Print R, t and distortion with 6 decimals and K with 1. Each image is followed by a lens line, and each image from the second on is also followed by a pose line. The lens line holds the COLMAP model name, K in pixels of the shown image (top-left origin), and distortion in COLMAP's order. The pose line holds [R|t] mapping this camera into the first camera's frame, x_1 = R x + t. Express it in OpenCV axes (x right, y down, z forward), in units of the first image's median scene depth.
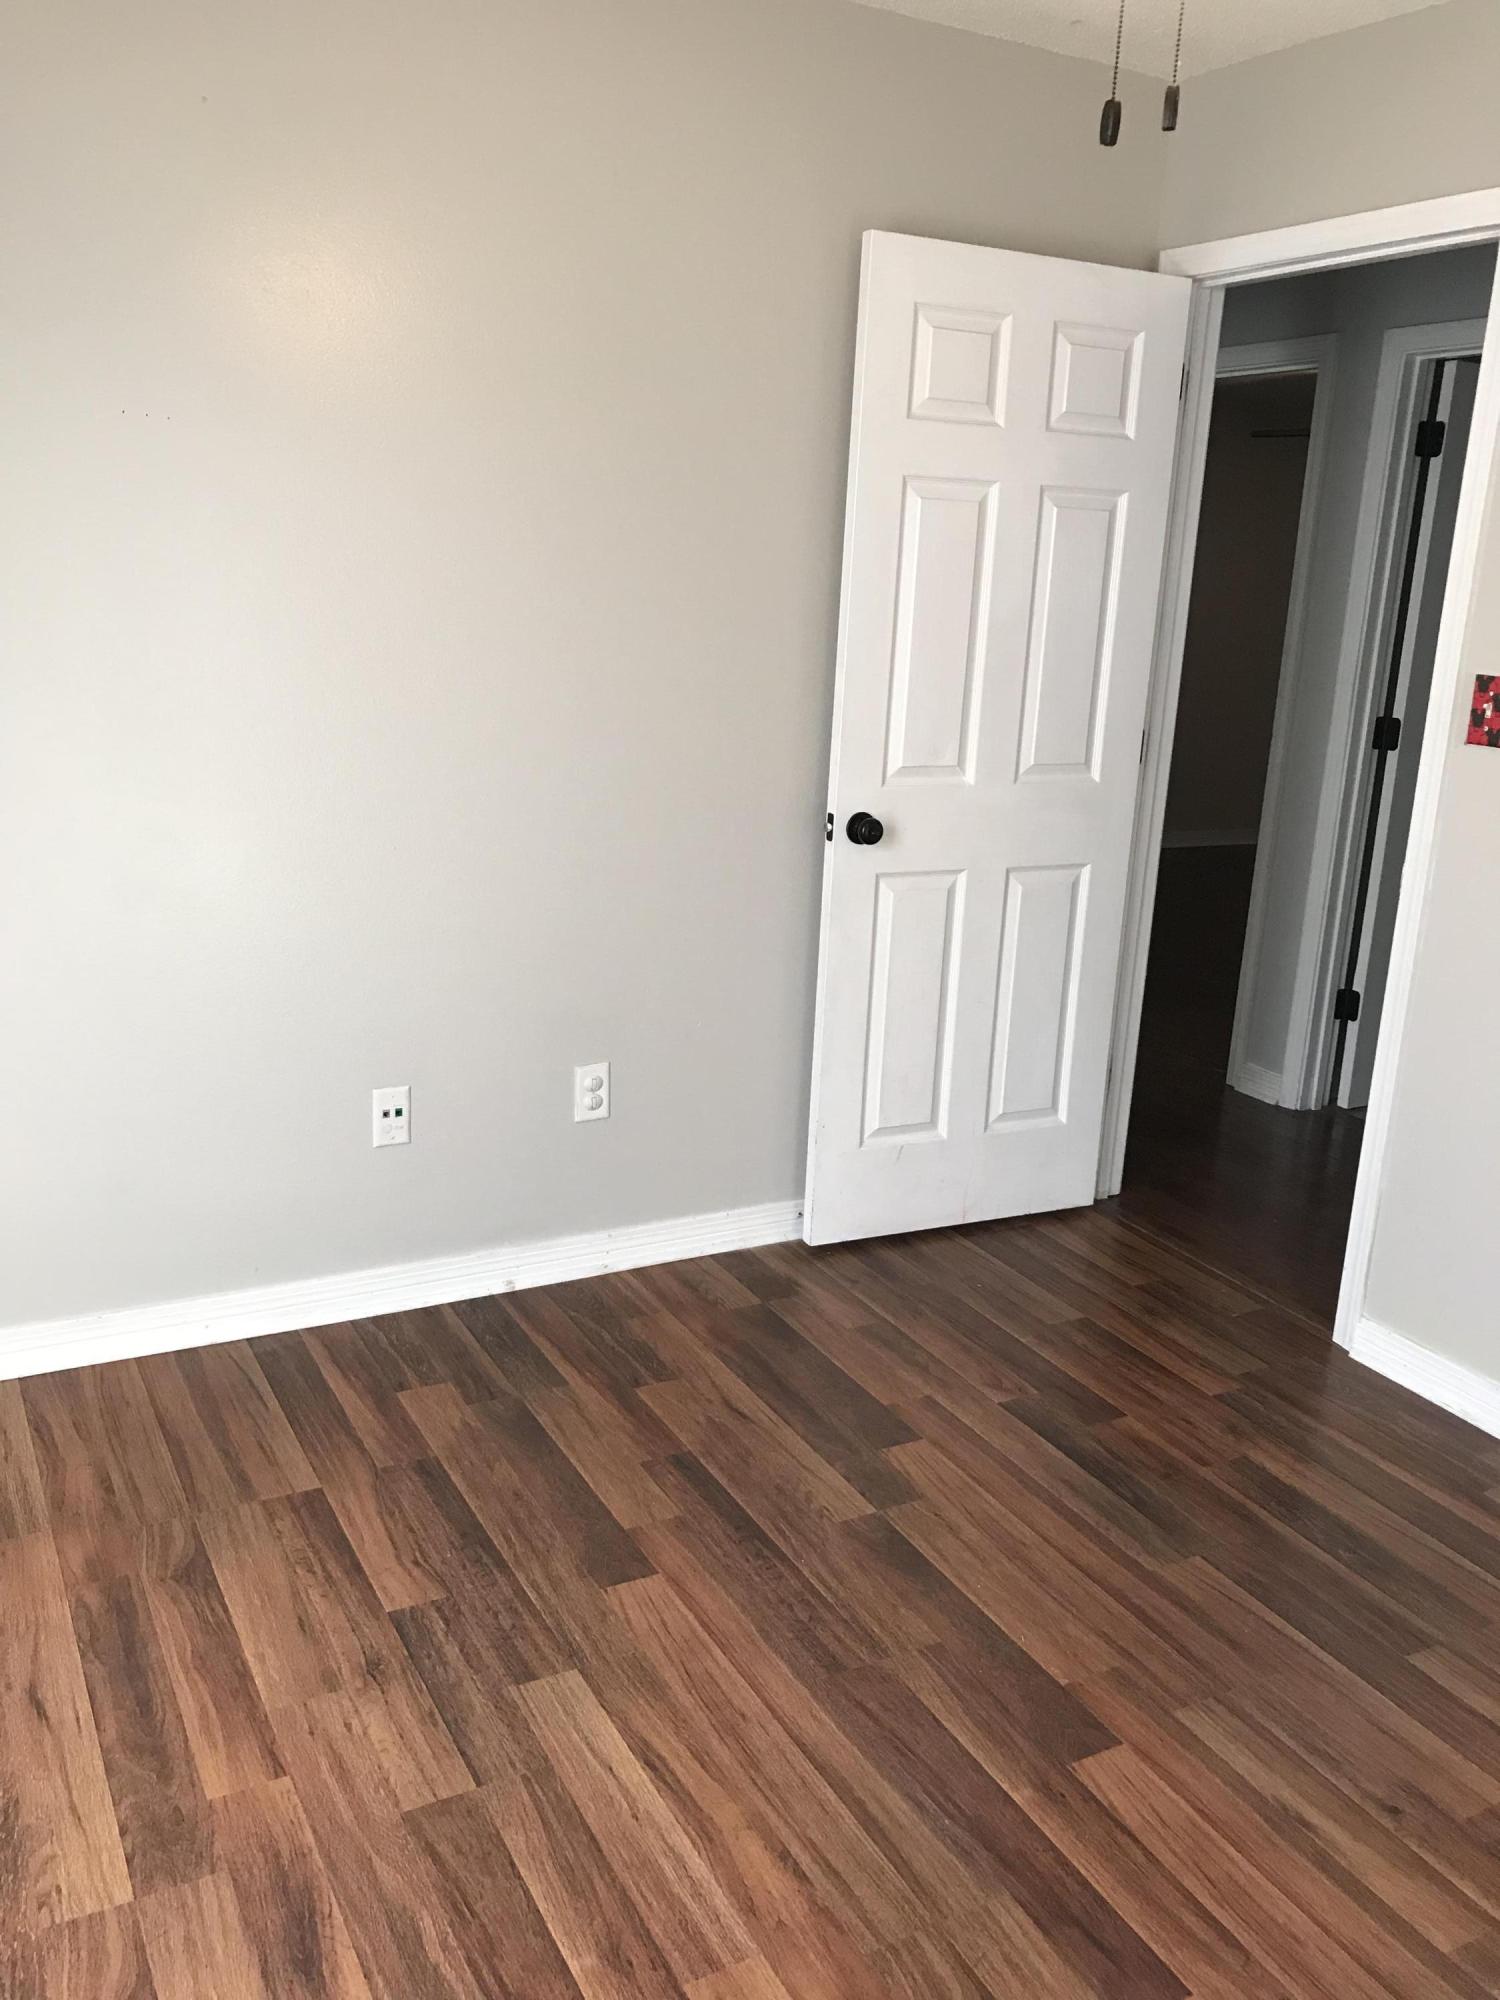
lens RADIAL K [[1641.2, 0, 750.0], [0, 1641.2, 1000.0], [0, 0, 1]] dist [0.012738, 0.012024]
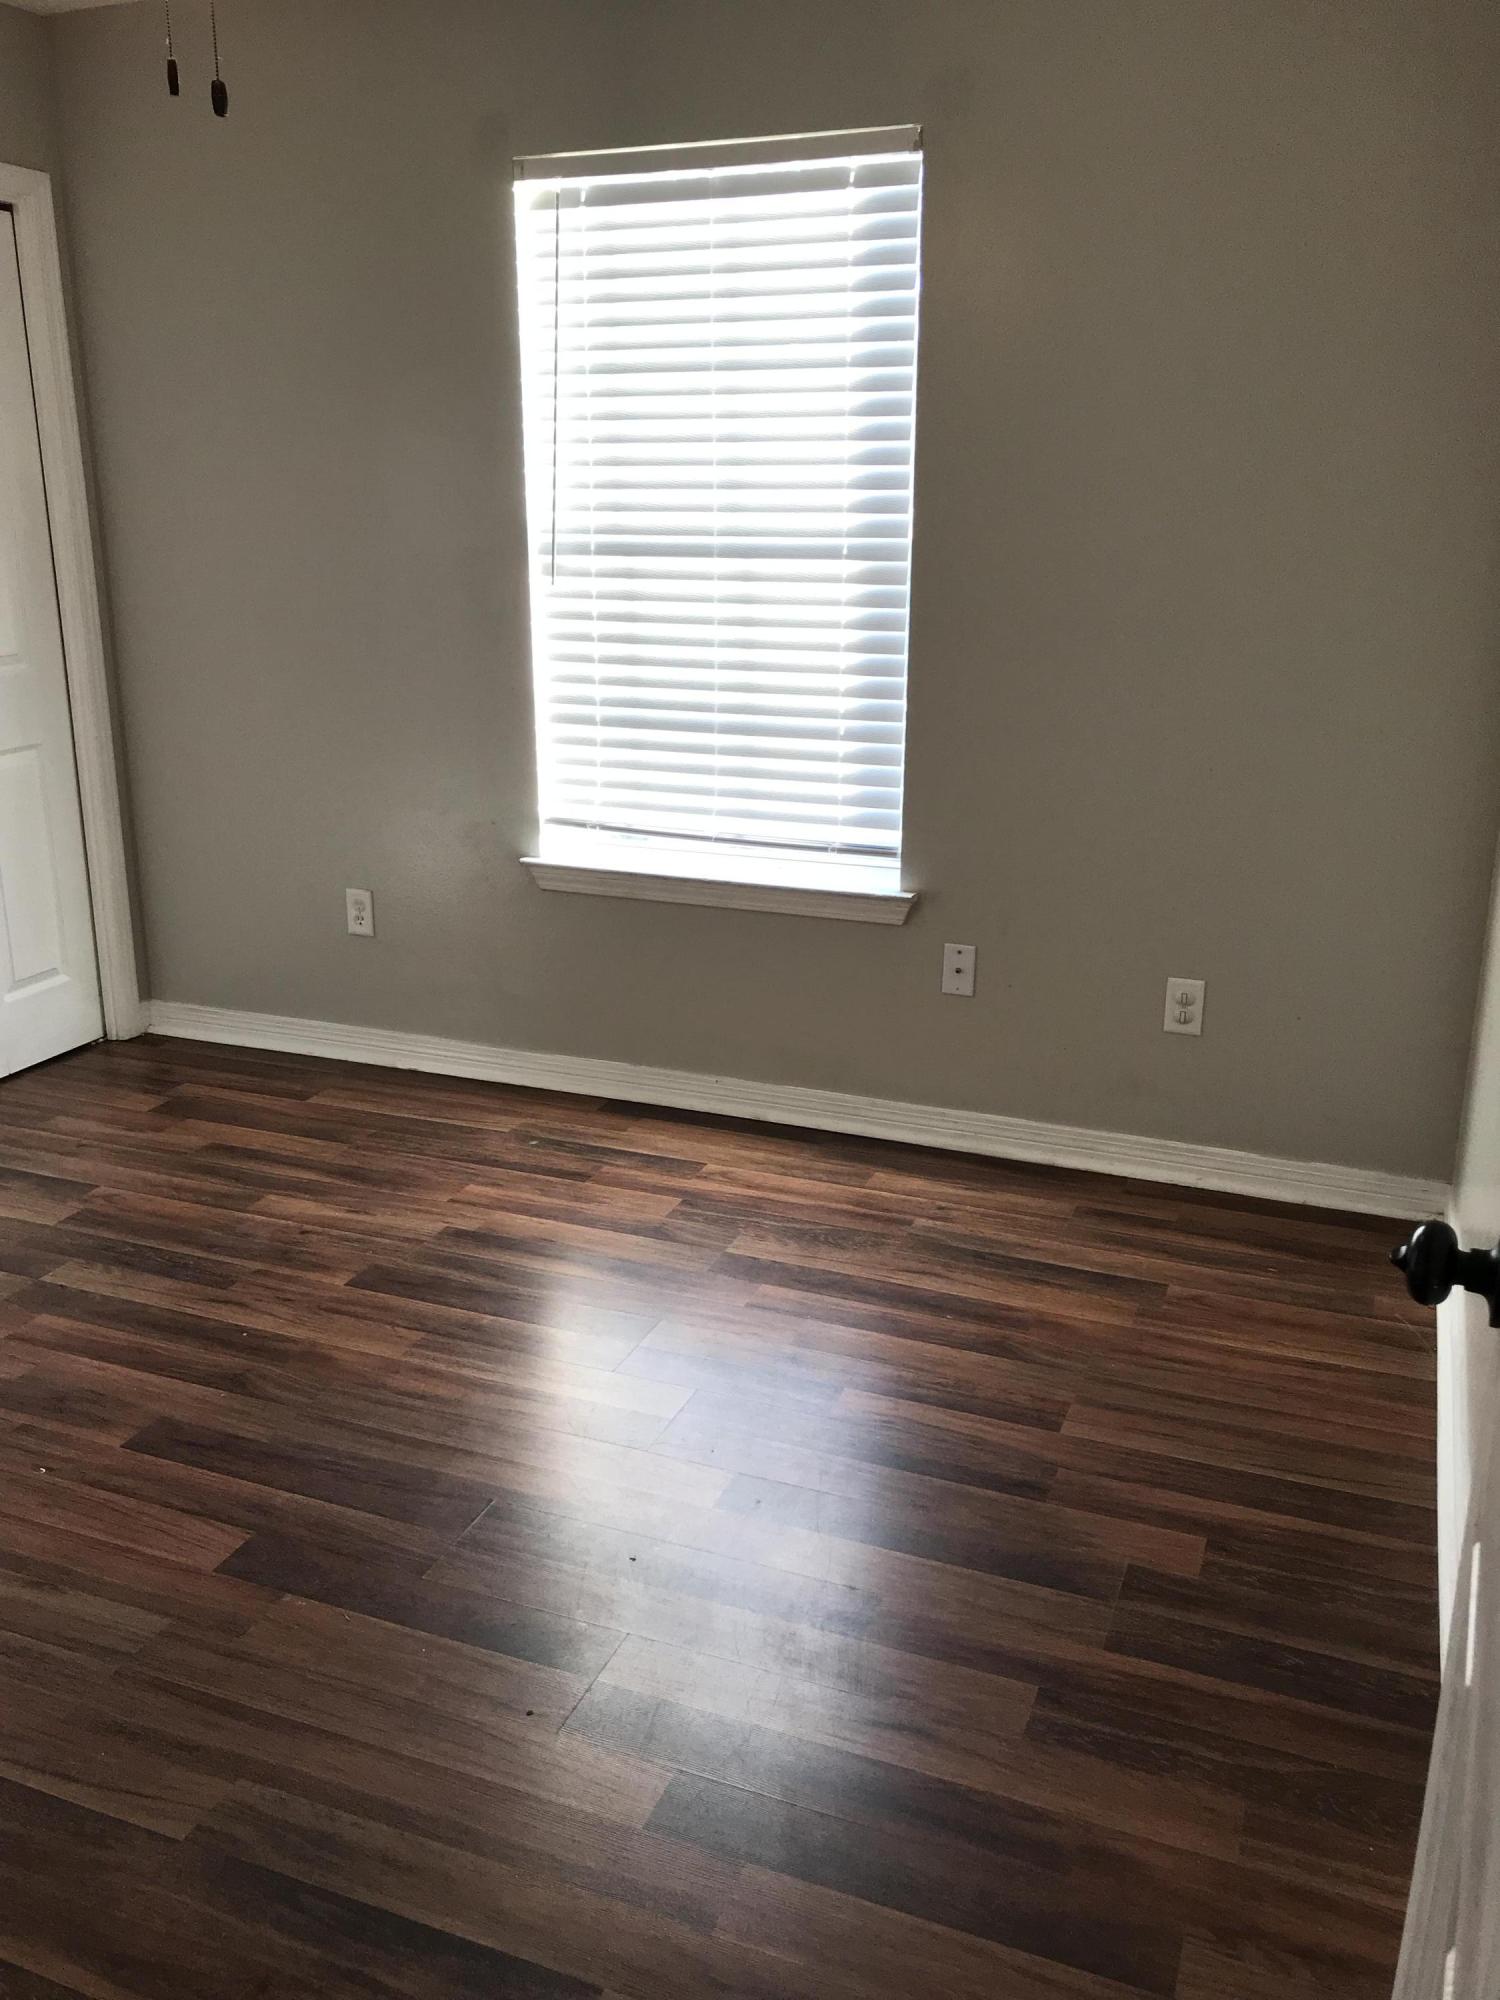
lens RADIAL K [[1641.2, 0, 750.0], [0, 1641.2, 1000.0], [0, 0, 1]] dist [0.012738, 0.012024]
pose [[-0.765874, 0.139760, -0.627618, 0.541601], [-0.203642, 0.873121, 0.442932, -0.384866], [0.609891, 0.467040, -0.640240, 1.617875]]
